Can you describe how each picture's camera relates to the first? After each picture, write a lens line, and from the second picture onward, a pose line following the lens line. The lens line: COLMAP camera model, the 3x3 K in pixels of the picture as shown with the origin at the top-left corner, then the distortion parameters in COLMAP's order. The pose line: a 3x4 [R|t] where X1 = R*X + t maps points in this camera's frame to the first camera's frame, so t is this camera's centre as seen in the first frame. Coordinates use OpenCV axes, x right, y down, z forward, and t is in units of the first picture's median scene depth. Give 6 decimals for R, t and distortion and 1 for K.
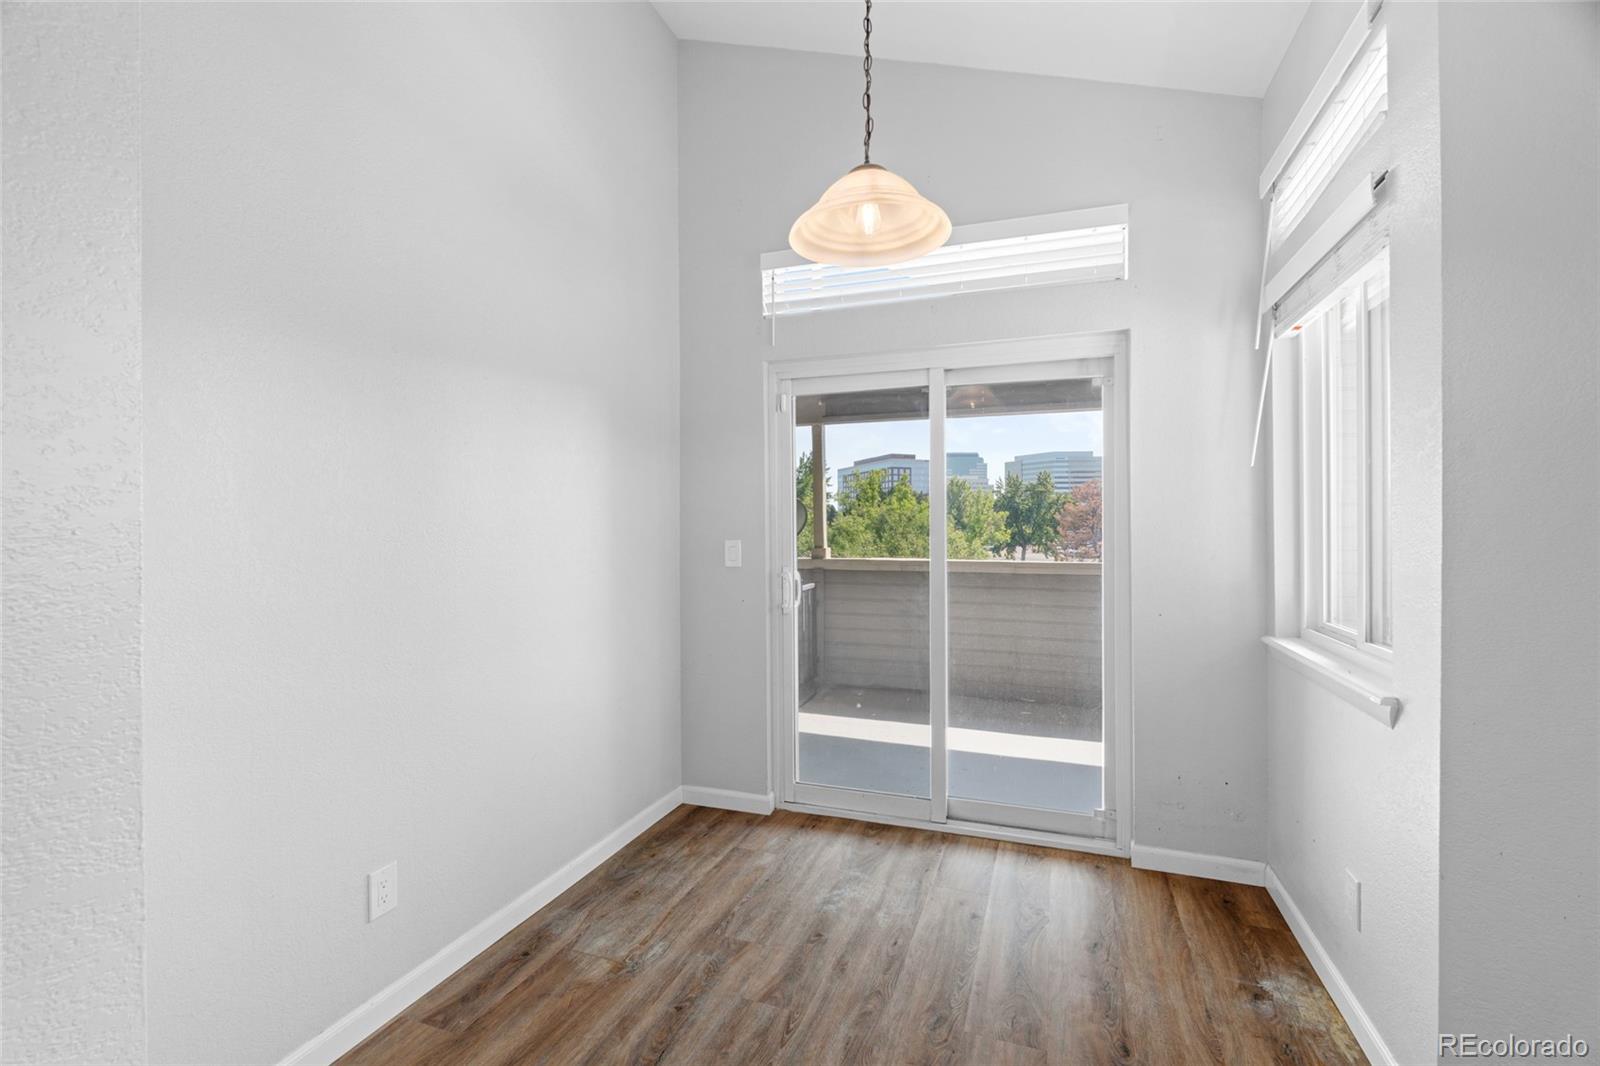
lens RADIAL K [[710.1, 0, 798.8], [0, 710.1, 526.2], [0, 0, 1]] dist [-0.004748, -0.000025]
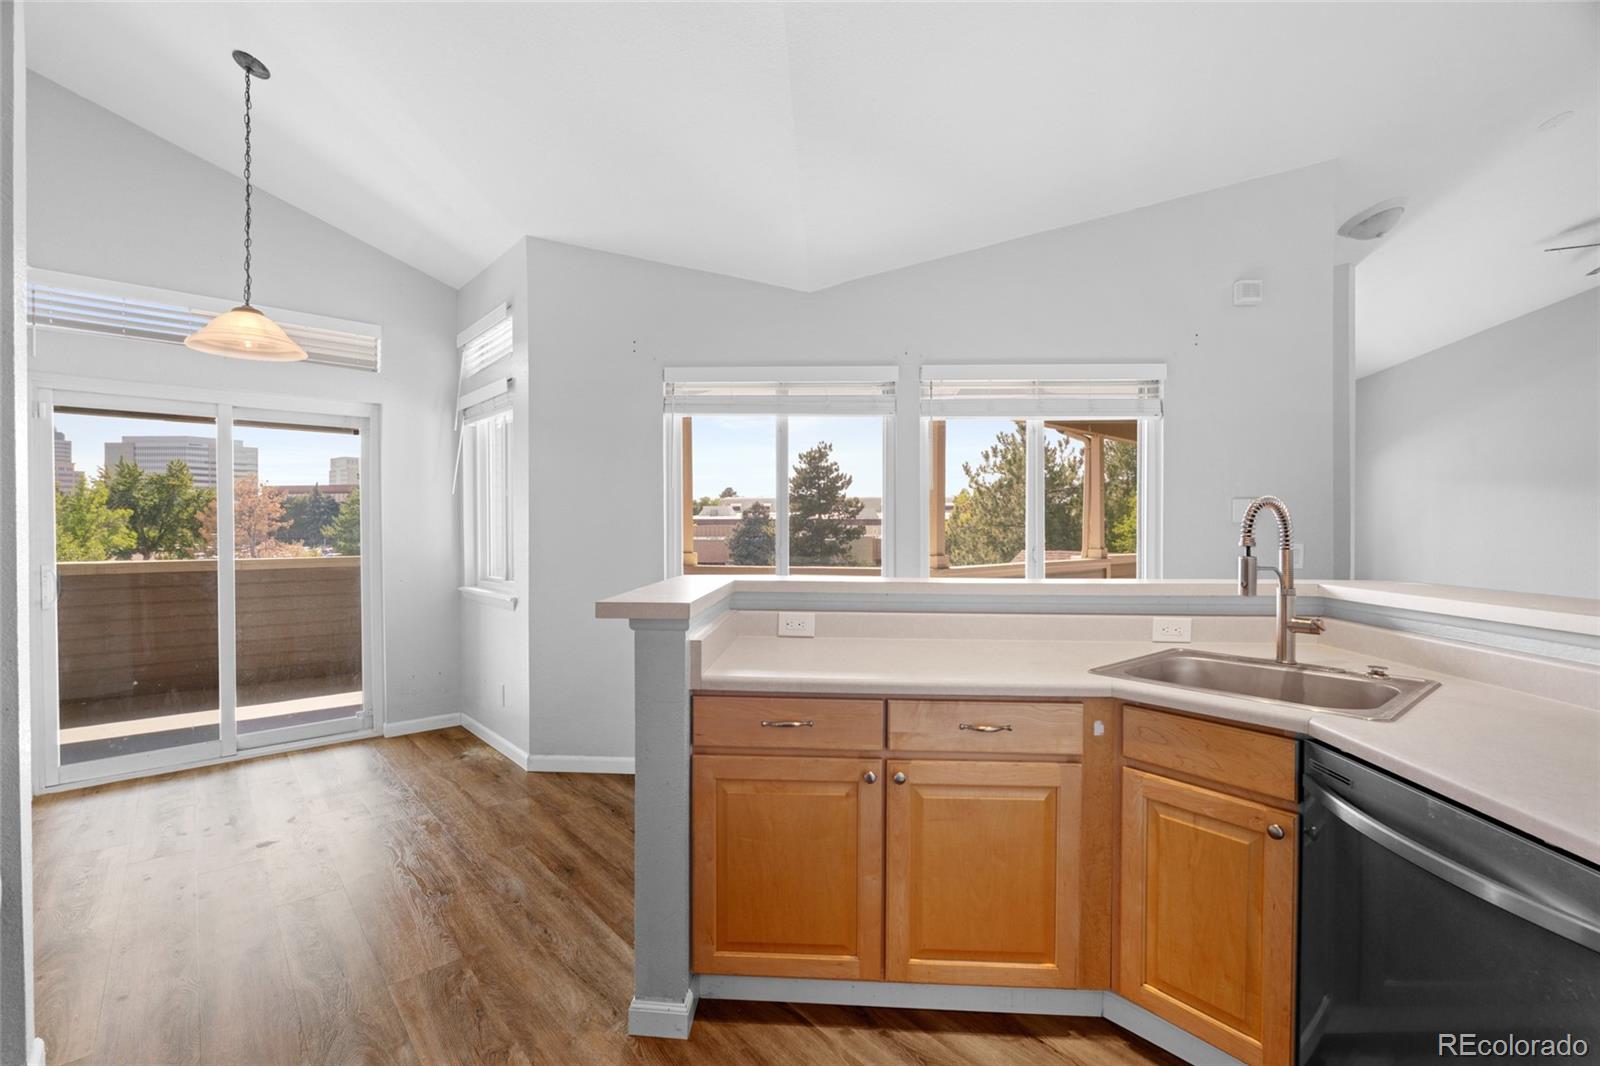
lens RADIAL K [[726.5, 0, 800.0], [0, 726.5, 533.0], [0, 0, 1]] dist [-0.027611, 0.015014]
pose [[0.492303, -0.007326, 0.870393, -0.440164], [0.001025, 0.999969, 0.007837, 0.001964], [-0.870424, -0.002966, 0.492295, -0.565359]]
